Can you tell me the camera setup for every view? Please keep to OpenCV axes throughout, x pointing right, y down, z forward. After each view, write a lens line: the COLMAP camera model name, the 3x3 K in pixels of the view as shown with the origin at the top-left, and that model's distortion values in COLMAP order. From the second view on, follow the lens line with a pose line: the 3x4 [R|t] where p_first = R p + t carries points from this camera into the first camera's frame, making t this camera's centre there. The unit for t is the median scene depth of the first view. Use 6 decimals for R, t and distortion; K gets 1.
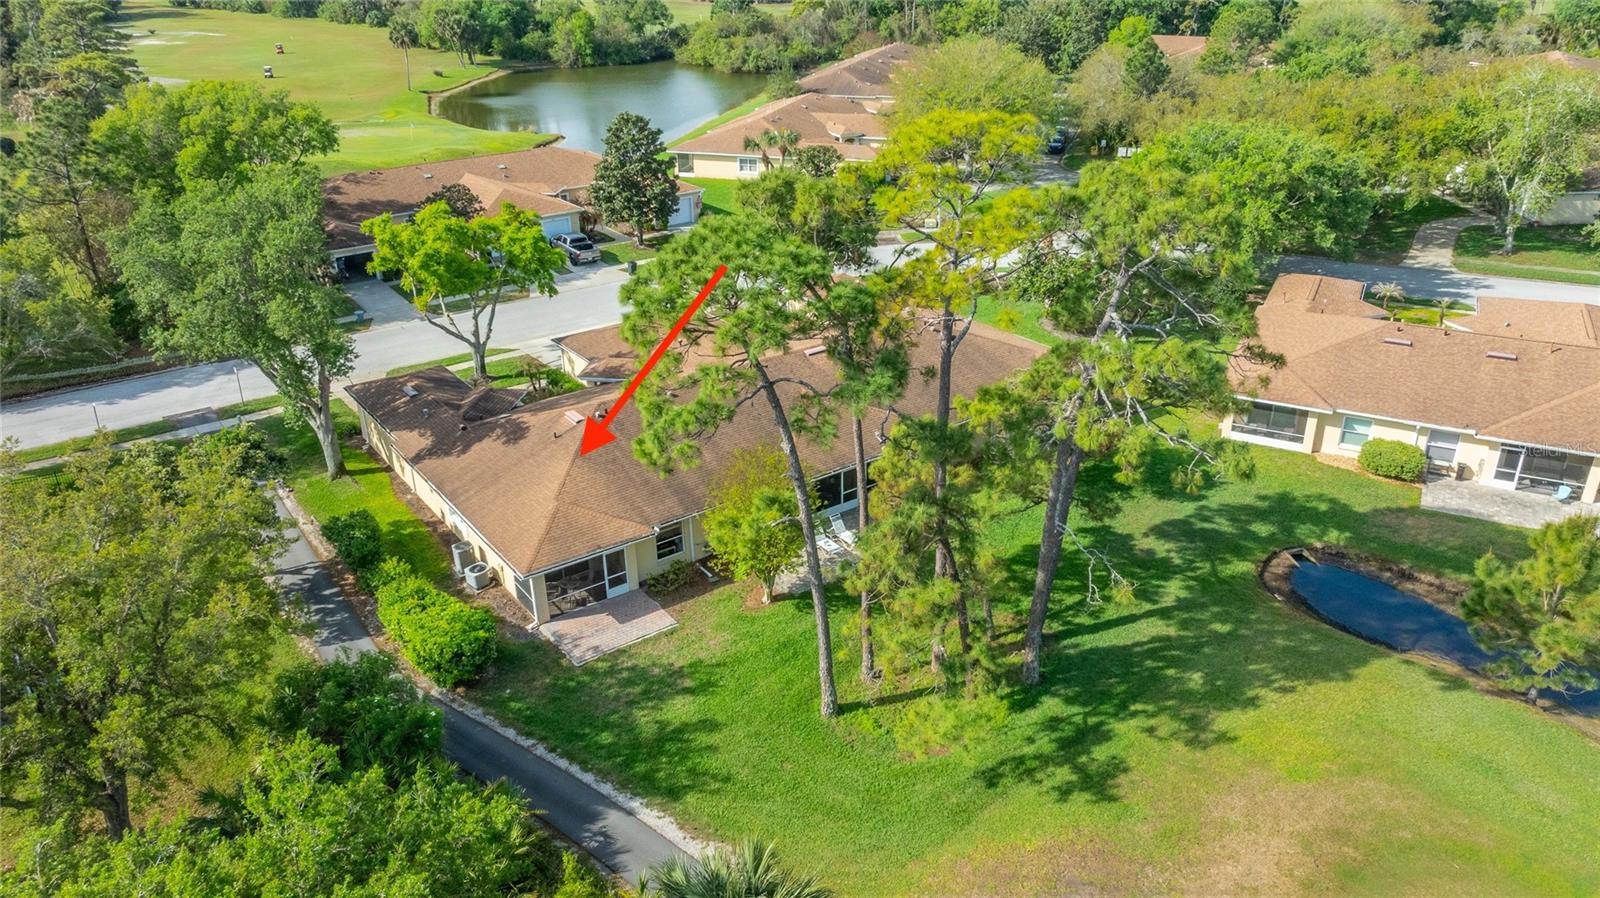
lens RADIAL K [[1132.7, 0, 802.8], [0, 1132.7, 444.9], [0, 0, 1]] dist [-0.030721, 0.059147]
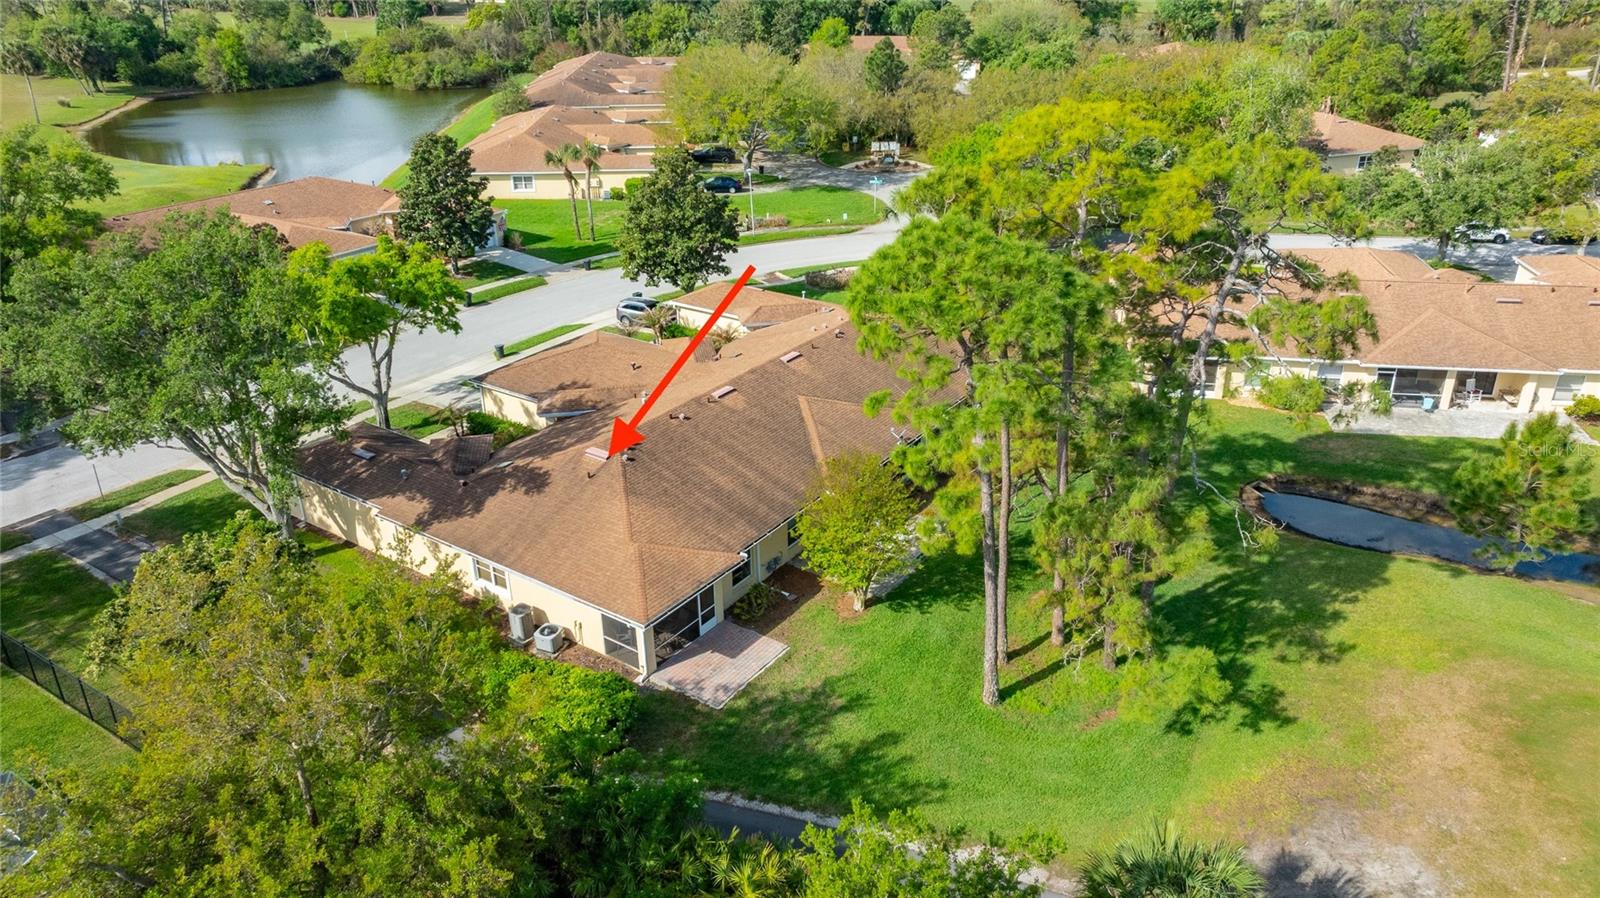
lens RADIAL K [[1134.9, 0, 800.0], [0, 1134.9, 449.0], [0, 0, 1]] dist [-0.043677, 0.079006]
pose [[0.947457, -0.135505, 0.289765, -0.179929], [0.136610, 0.990487, 0.016510, -0.012128], [-0.289245, 0.023943, 0.956956, 0.033903]]
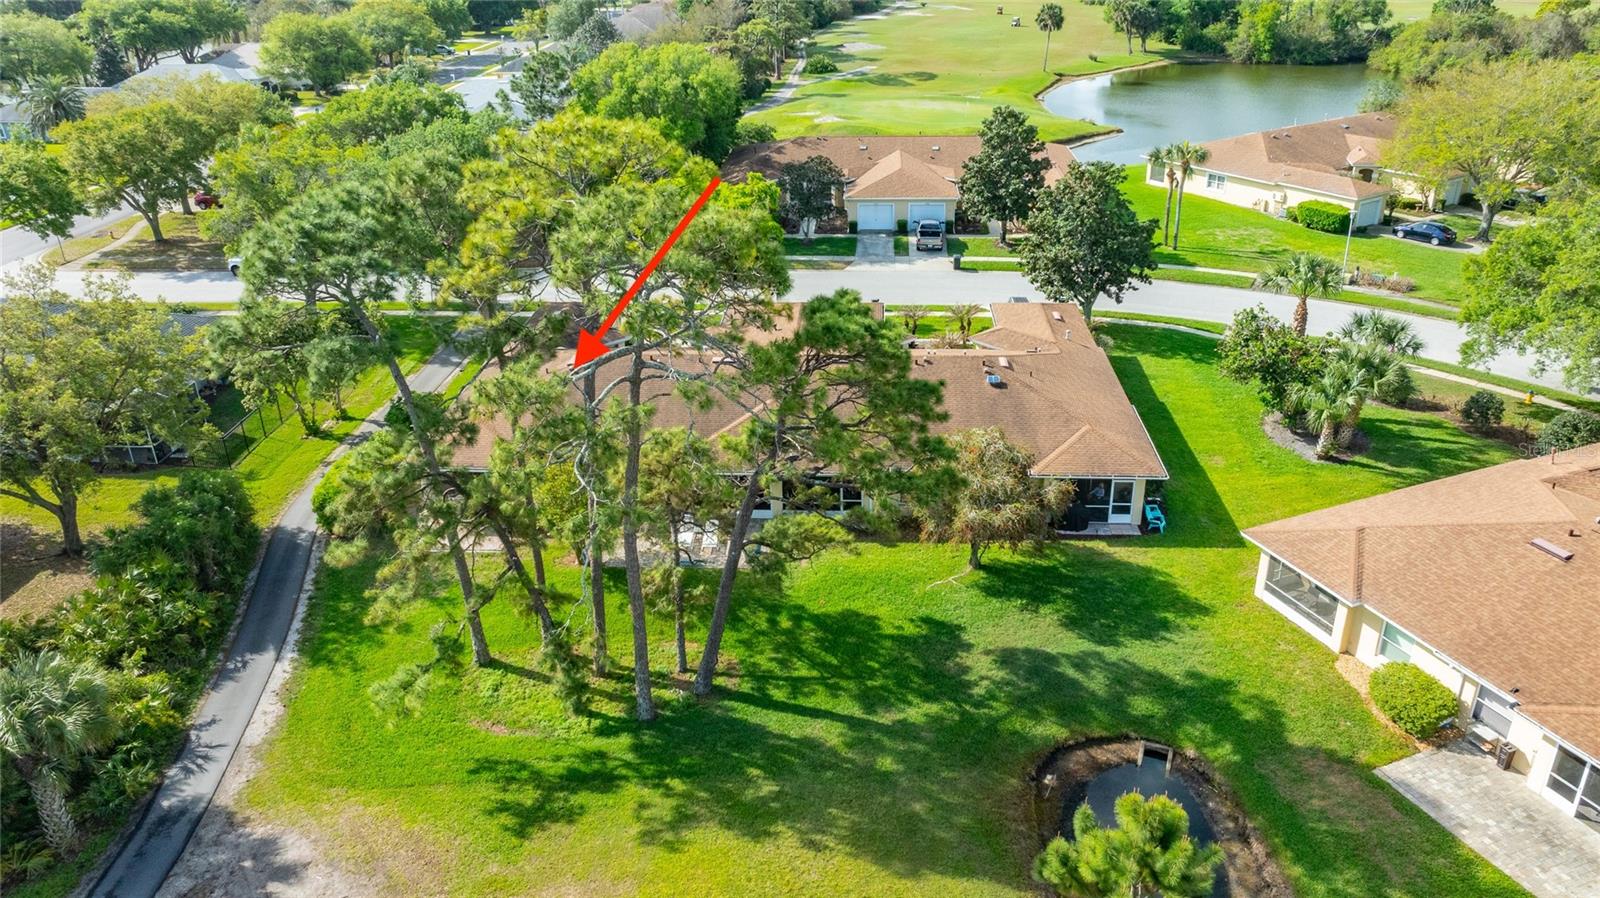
lens RADIAL K [[1132.7, 0, 802.8], [0, 1132.7, 444.9], [0, 0, 1]] dist [-0.030721, 0.059147]
pose [[0.769023, 0.271394, -0.578748, 0.367775], [-0.264169, 0.959395, 0.098872, -0.065593], [0.582081, 0.076852, 0.809491, 0.132020]]
